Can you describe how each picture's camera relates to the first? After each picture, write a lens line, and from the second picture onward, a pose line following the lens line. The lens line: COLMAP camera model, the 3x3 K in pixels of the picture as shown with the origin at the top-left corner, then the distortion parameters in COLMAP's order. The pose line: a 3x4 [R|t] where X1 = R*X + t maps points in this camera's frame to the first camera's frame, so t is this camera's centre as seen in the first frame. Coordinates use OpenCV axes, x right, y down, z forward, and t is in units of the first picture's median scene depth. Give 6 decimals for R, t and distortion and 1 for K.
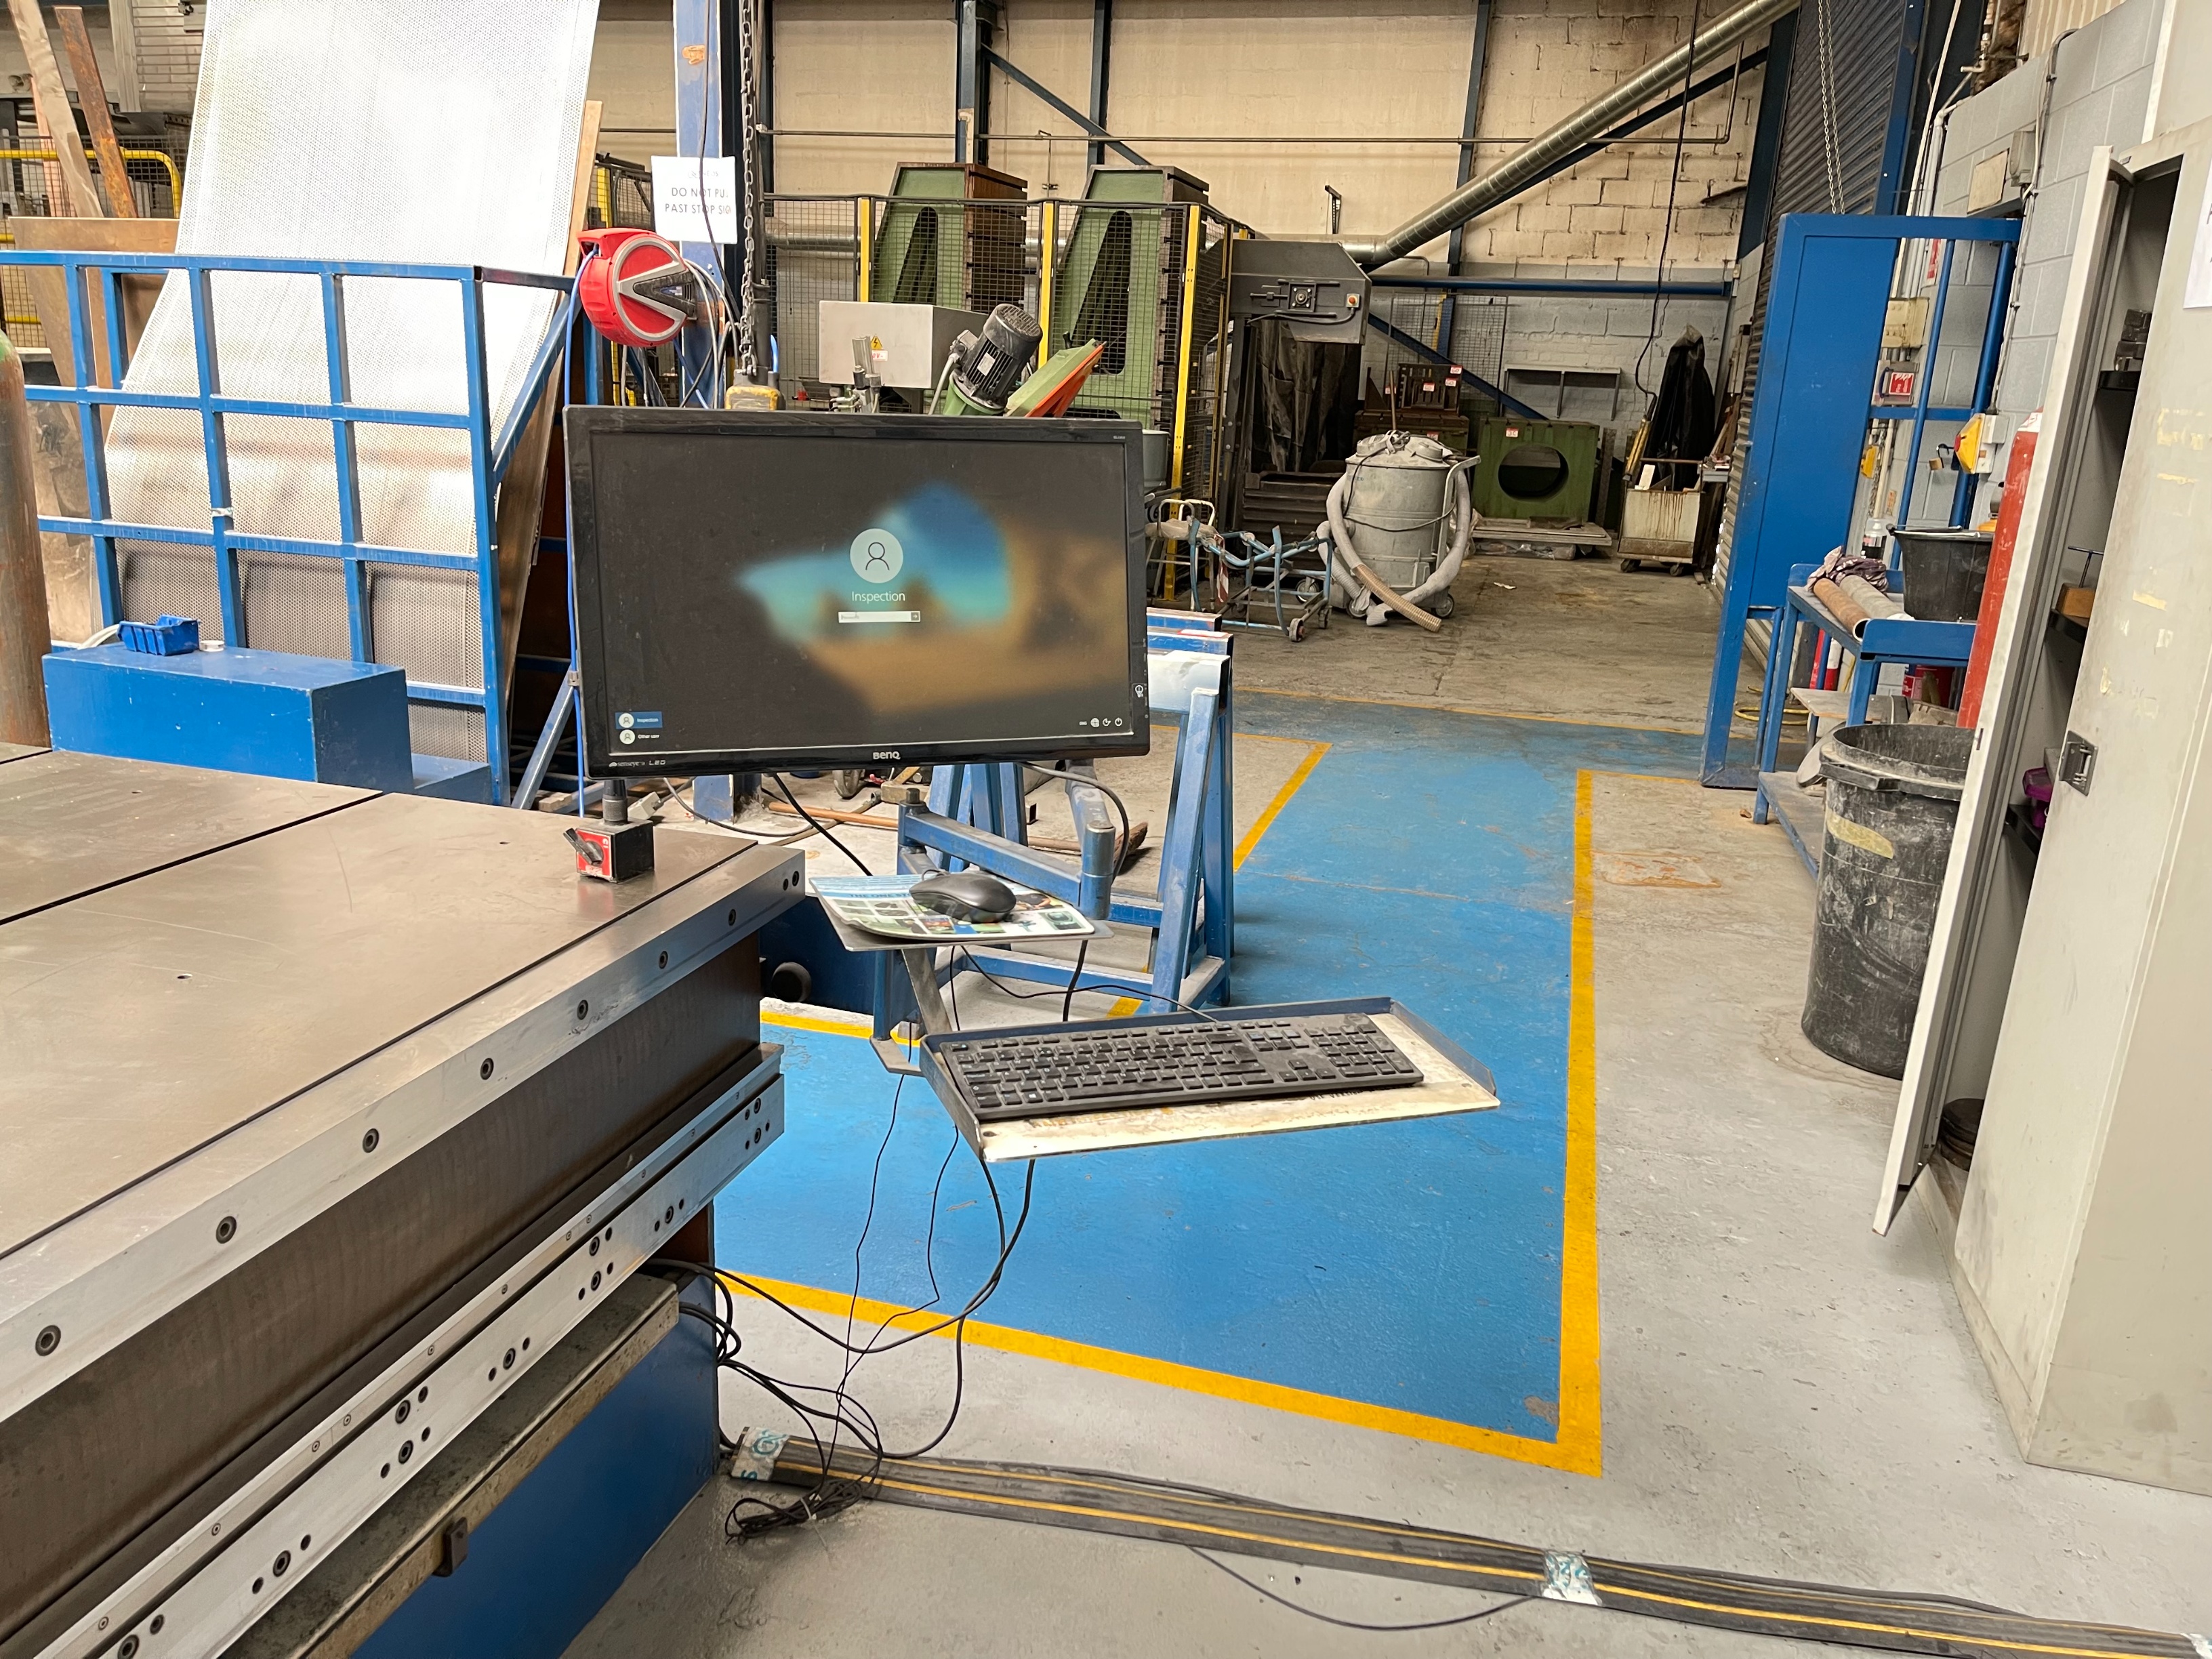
lens RADIAL K [[1627.1, 0, 1106.0], [0, 1627.1, 829.5], [0, 0, 1]] dist [0.018246, 0.001900]
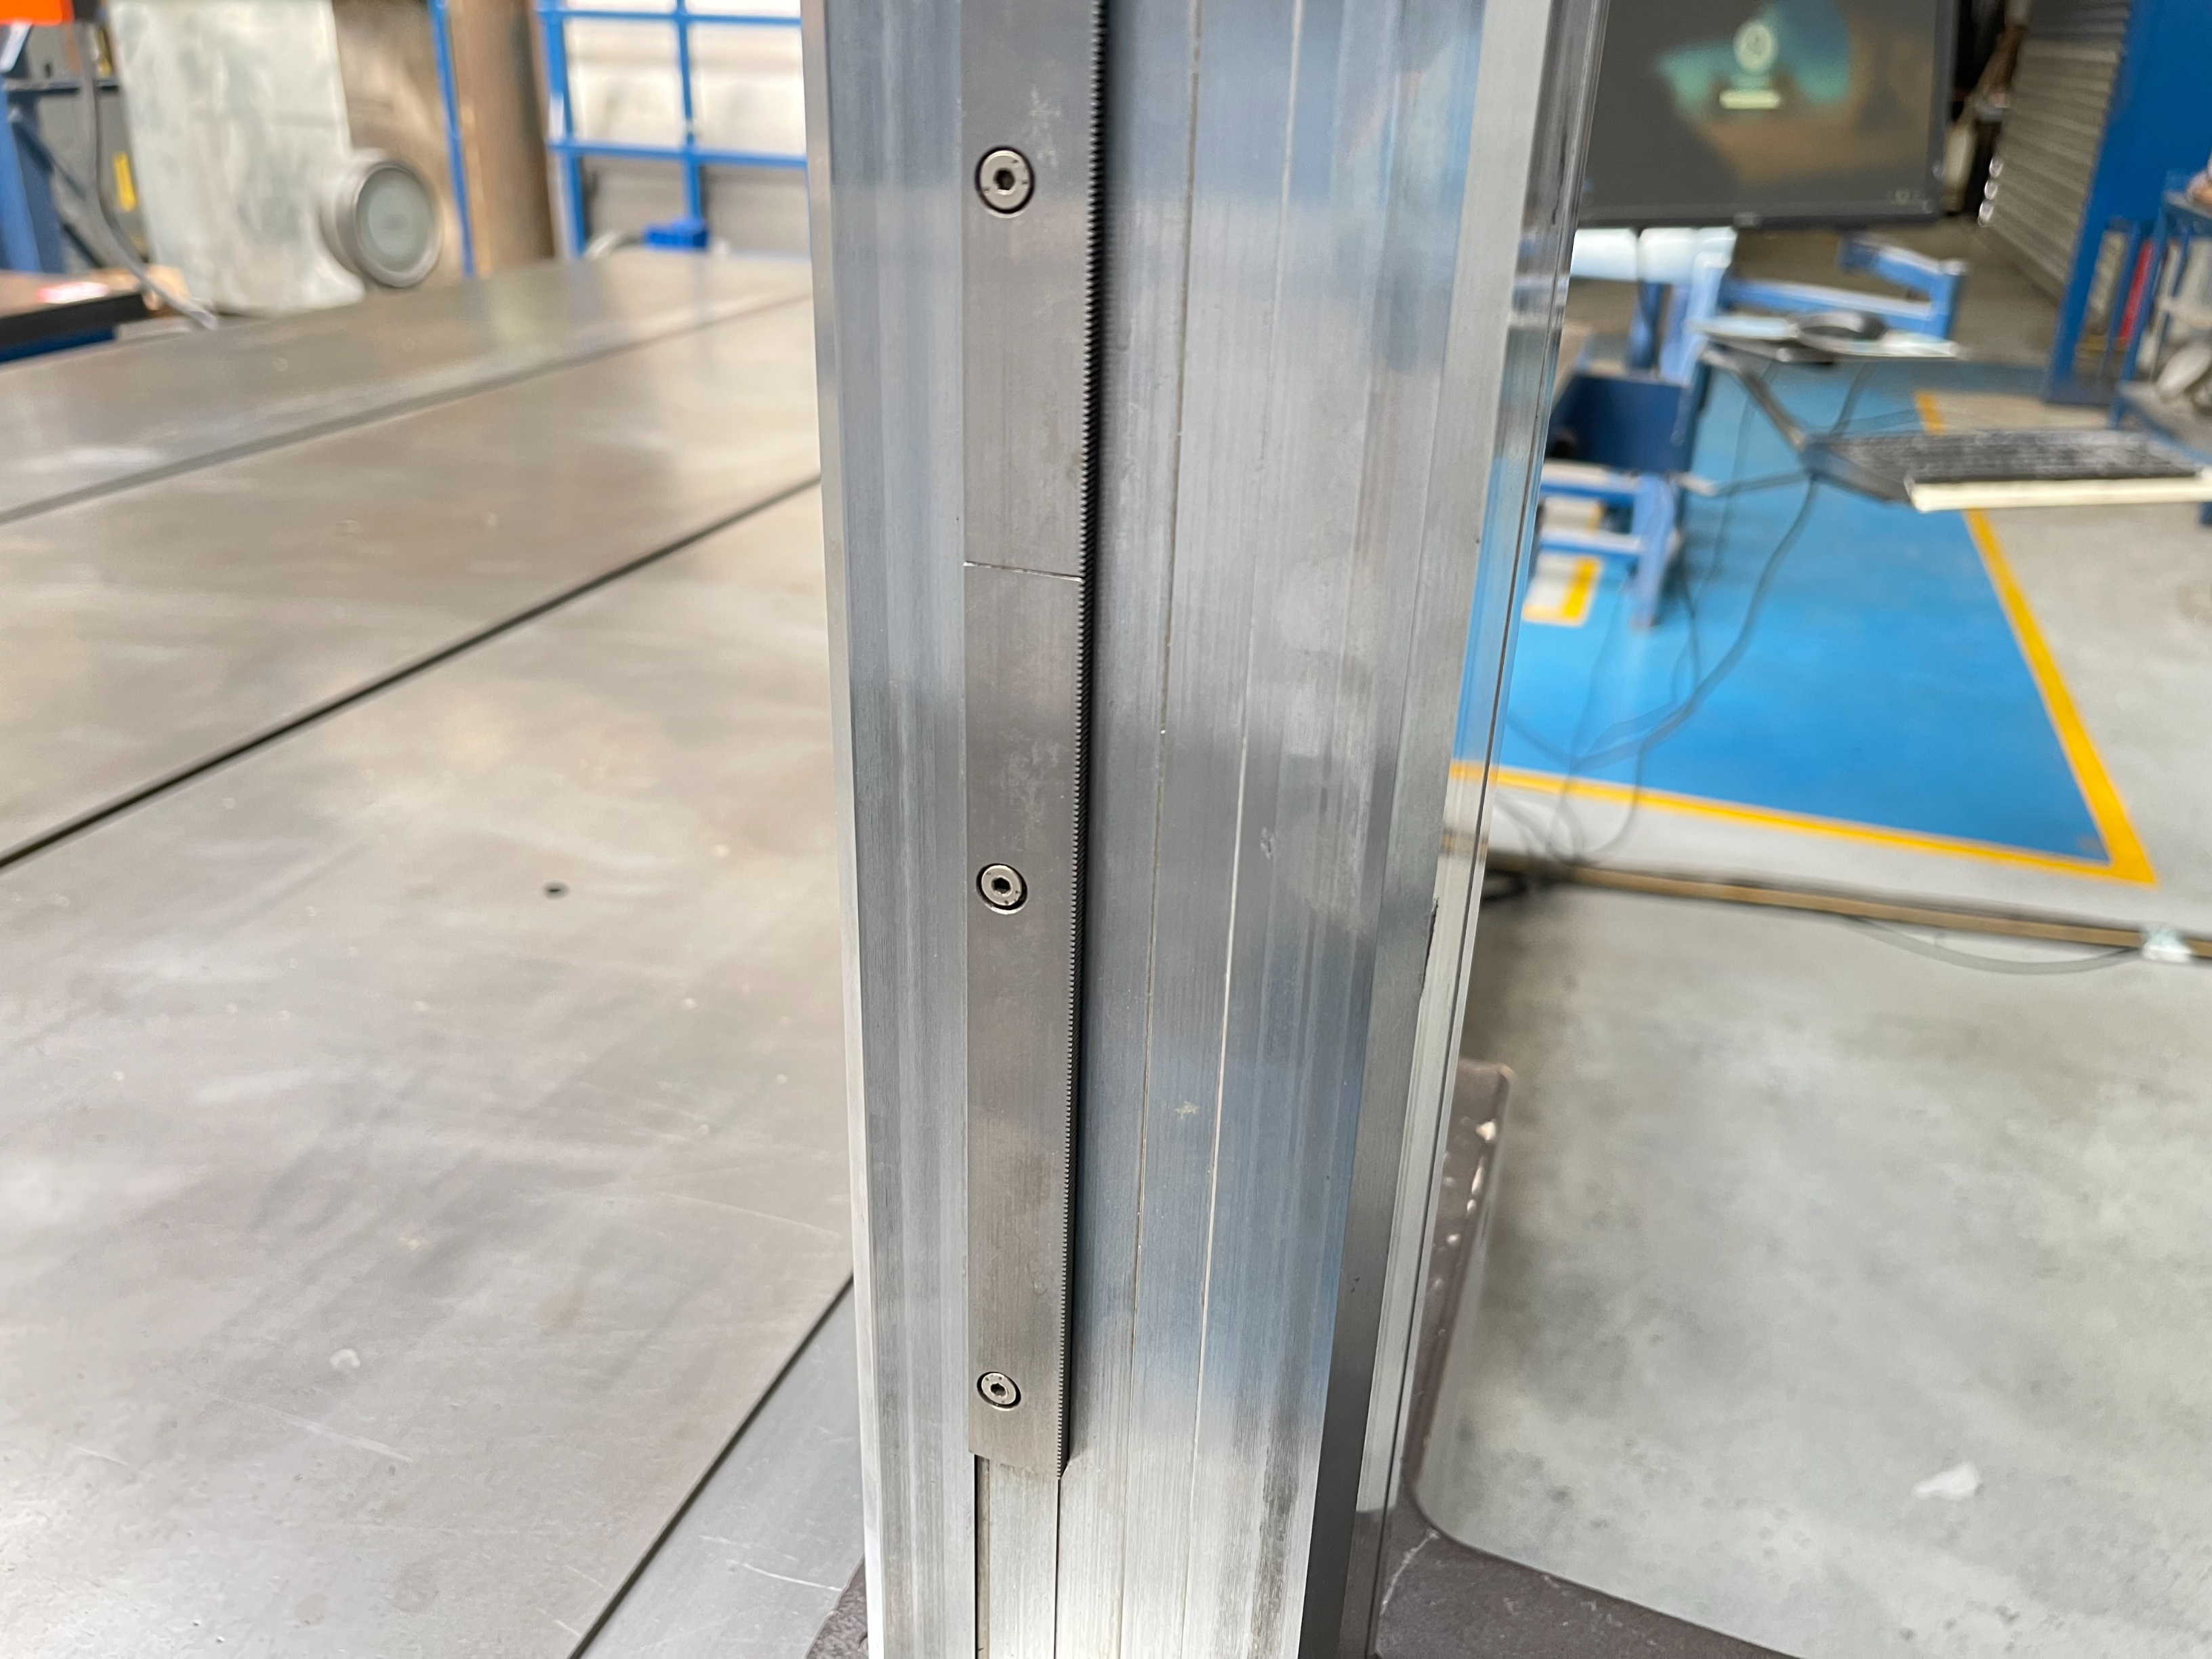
lens RADIAL K [[1697.7, 0, 1072.0], [0, 1697.7, 842.2], [0, 0, 1]] dist [0.018956, -0.001581]
pose [[0.998608, 0.005032, -0.052508, -0.431480], [0.003641, 0.986488, 0.163793, 0.152835], [0.052623, -0.163756, 0.985096, -0.273509]]
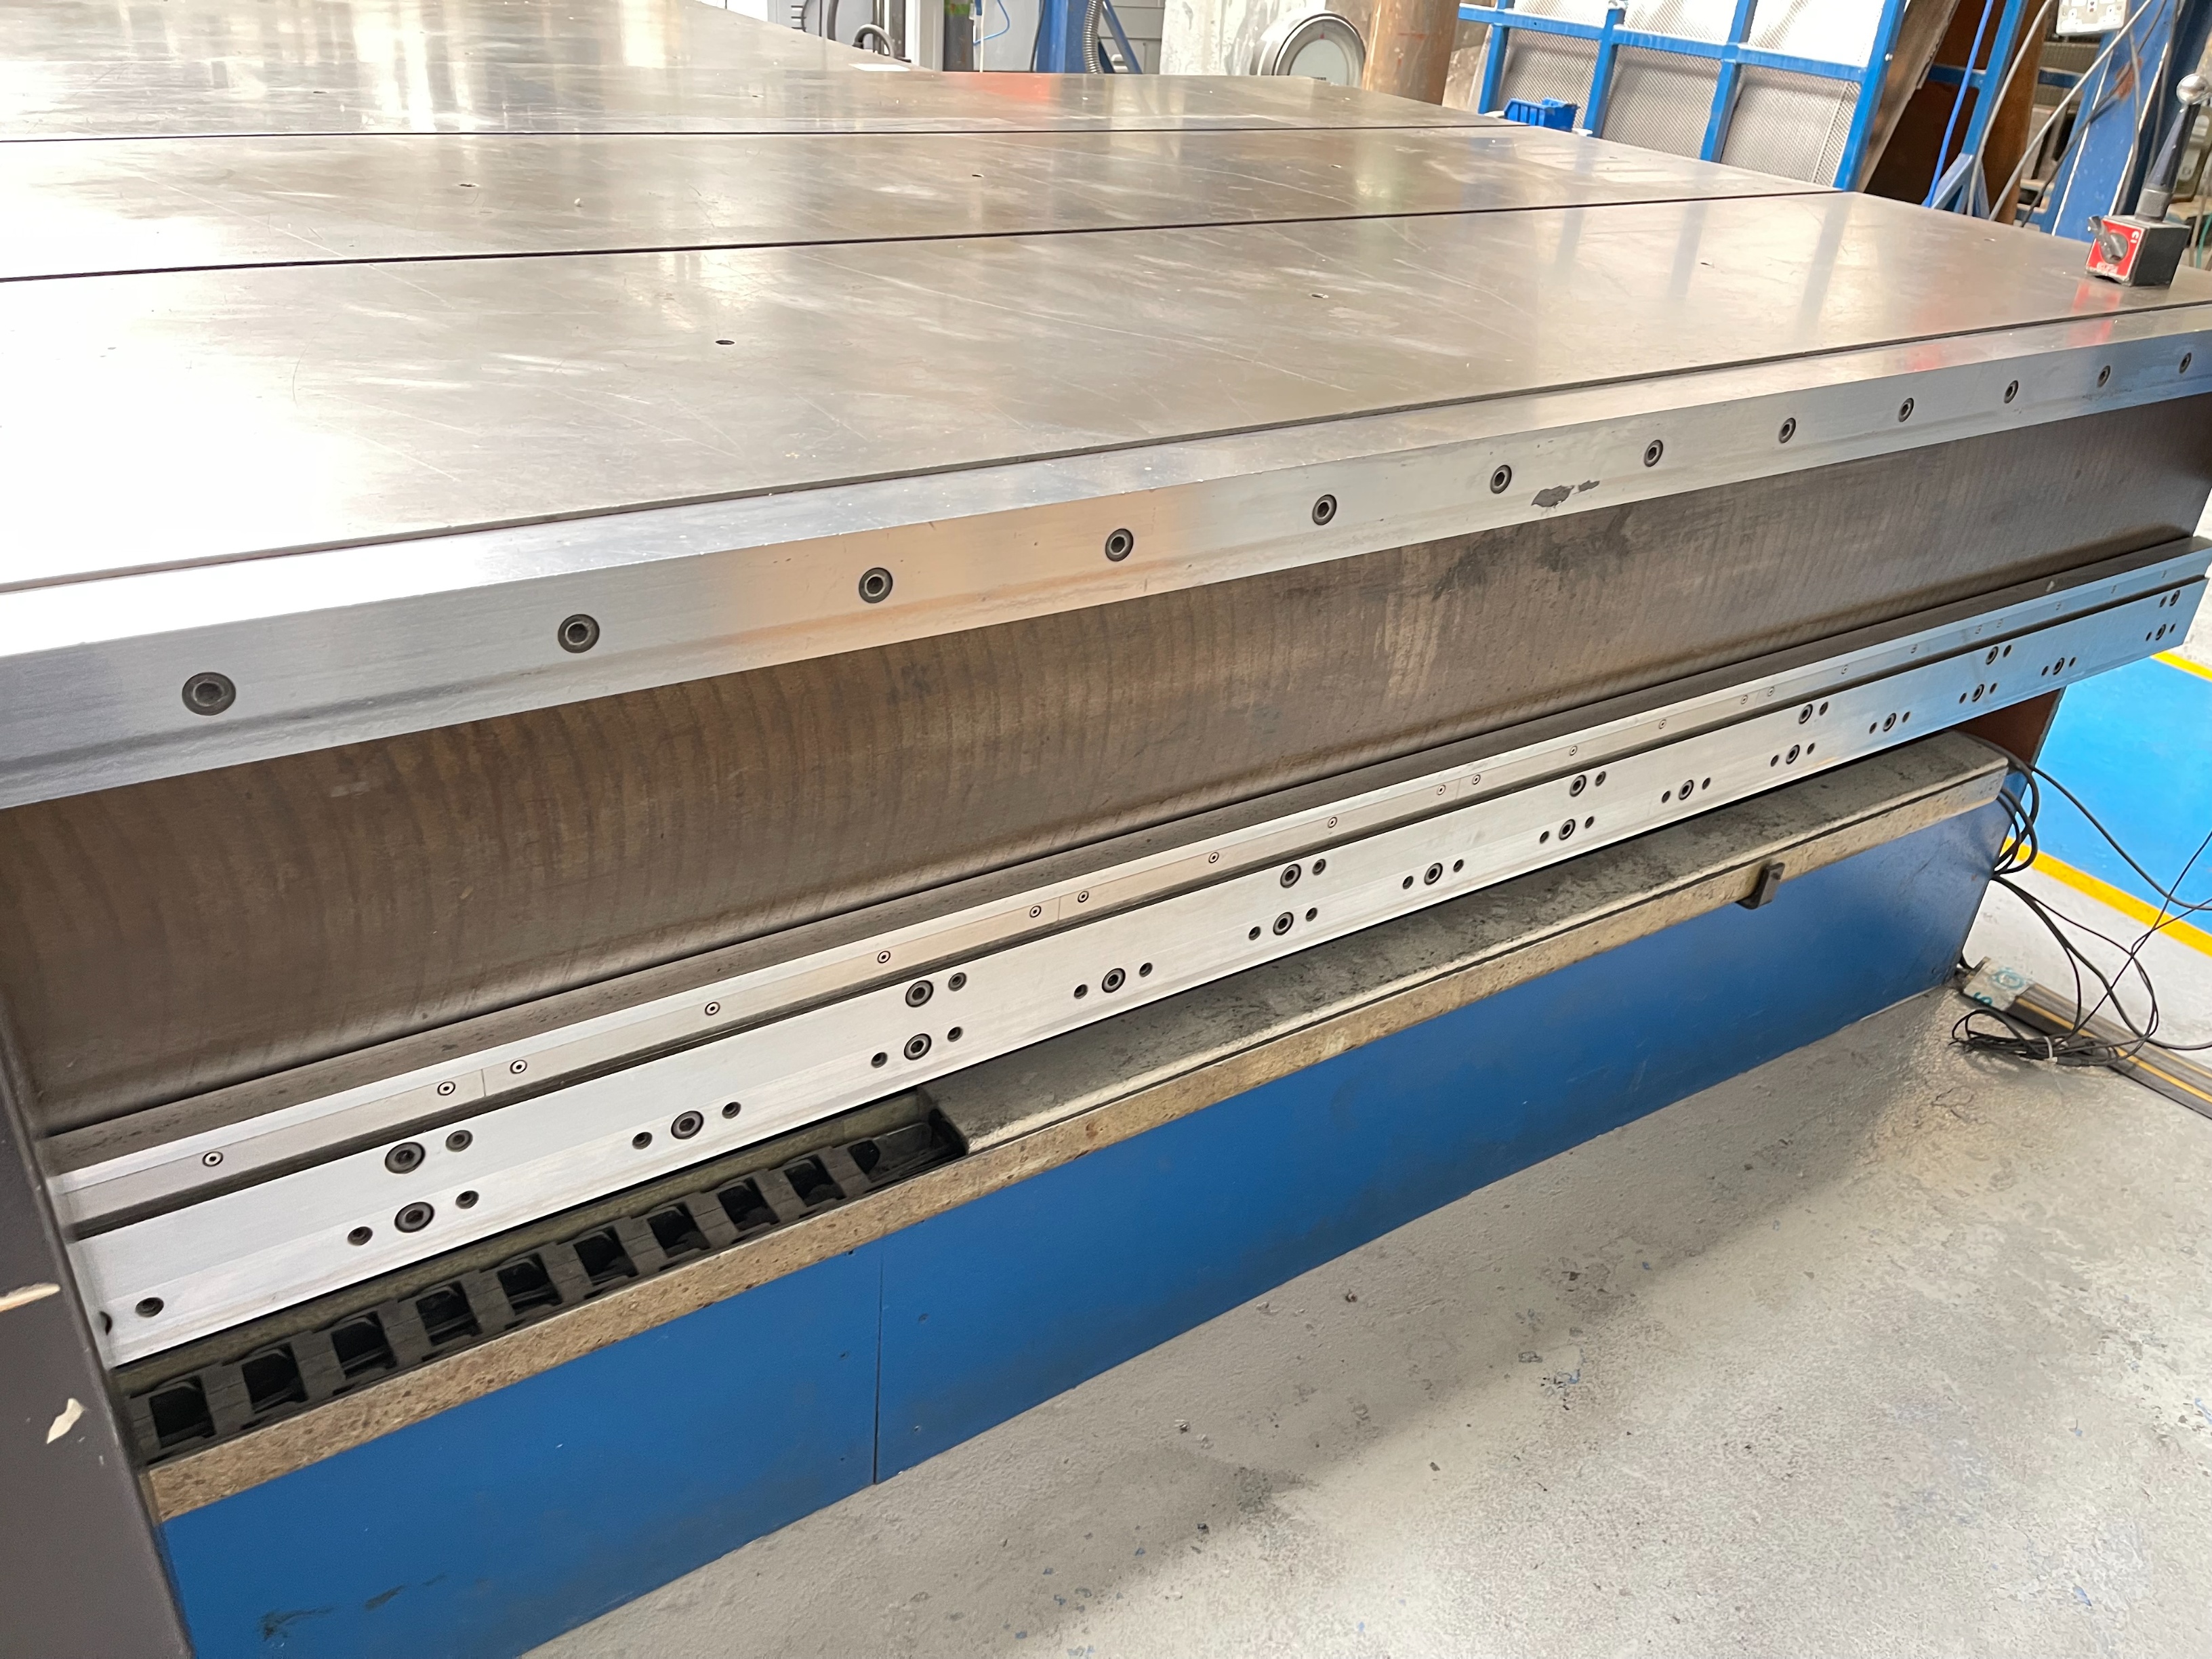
lens RADIAL K [[1651.1, 0, 1106.0], [0, 1651.1, 829.5], [0, 0, 1]] dist [0.004993, -0.003489]
pose [[0.765534, 0.330397, -0.552083, -0.103754], [-0.215666, 0.940208, 0.263623, 0.149633], [0.606173, -0.082747, 0.791016, -0.052822]]
